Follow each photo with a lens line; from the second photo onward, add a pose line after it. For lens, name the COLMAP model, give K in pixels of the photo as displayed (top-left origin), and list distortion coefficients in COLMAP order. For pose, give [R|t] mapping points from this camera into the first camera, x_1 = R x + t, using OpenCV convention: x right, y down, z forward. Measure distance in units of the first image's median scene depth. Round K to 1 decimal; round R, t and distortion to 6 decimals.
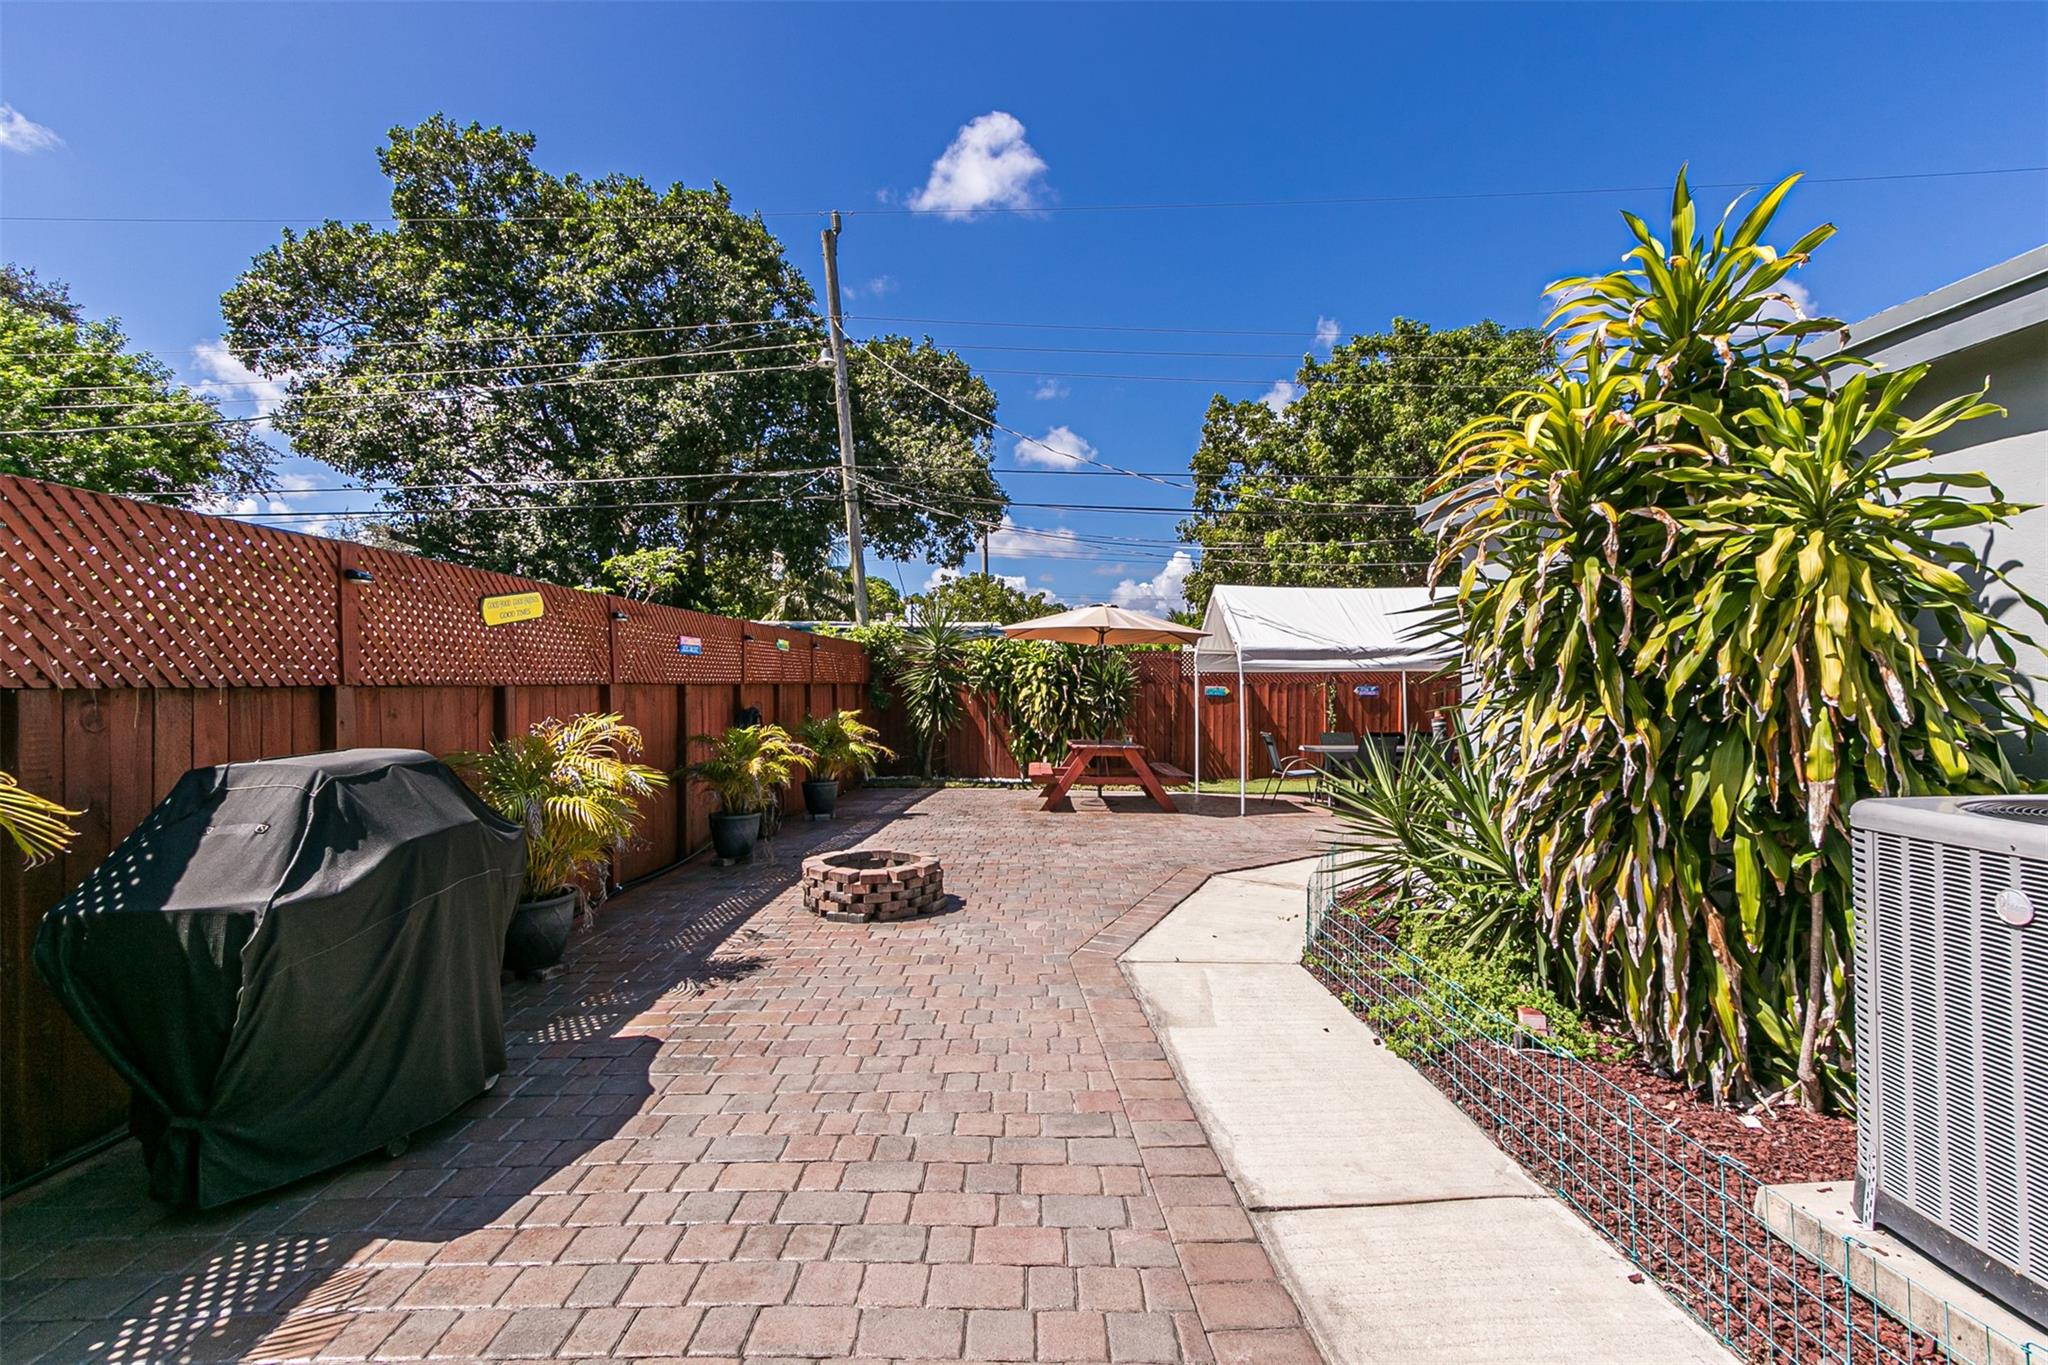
lens RADIAL K [[930.2, 0, 1035.8], [0, 930.2, 675.3], [0, 0, 1]] dist [0.008168, -0.002252]
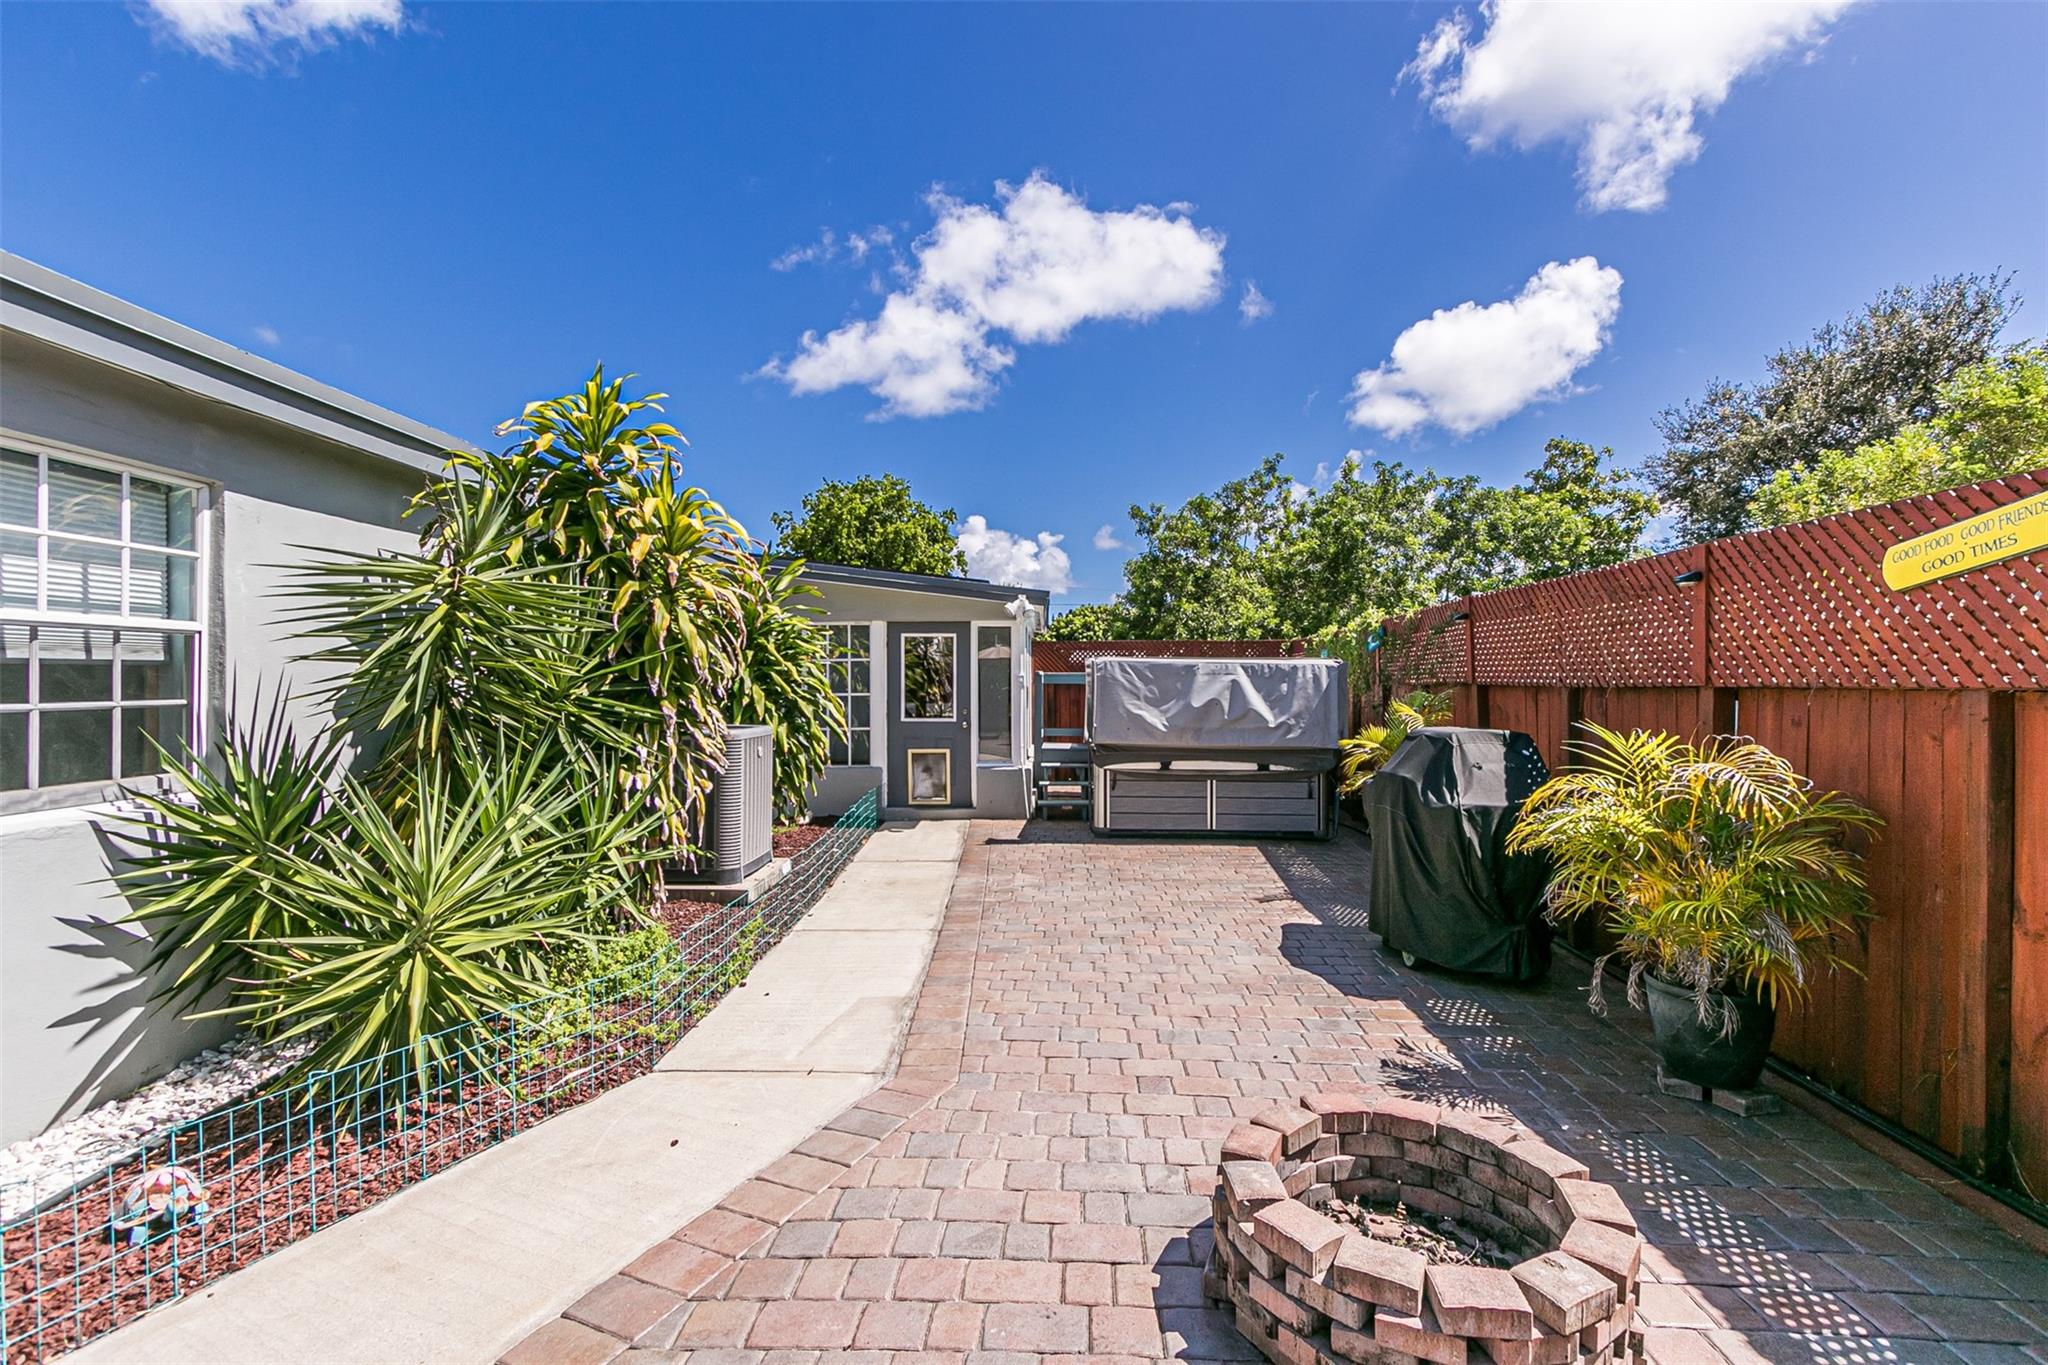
lens RADIAL K [[930.2, 0, 1023.6], [0, 930.2, 684.9], [0, 0, 1]] dist [0.008168, -0.002252]
pose [[-0.997676, 0.003157, 0.068060, -0.073280], [0.002559, 0.999957, -0.008875, 0.014828], [-0.068085, -0.008680, -0.997642, 1.994716]]
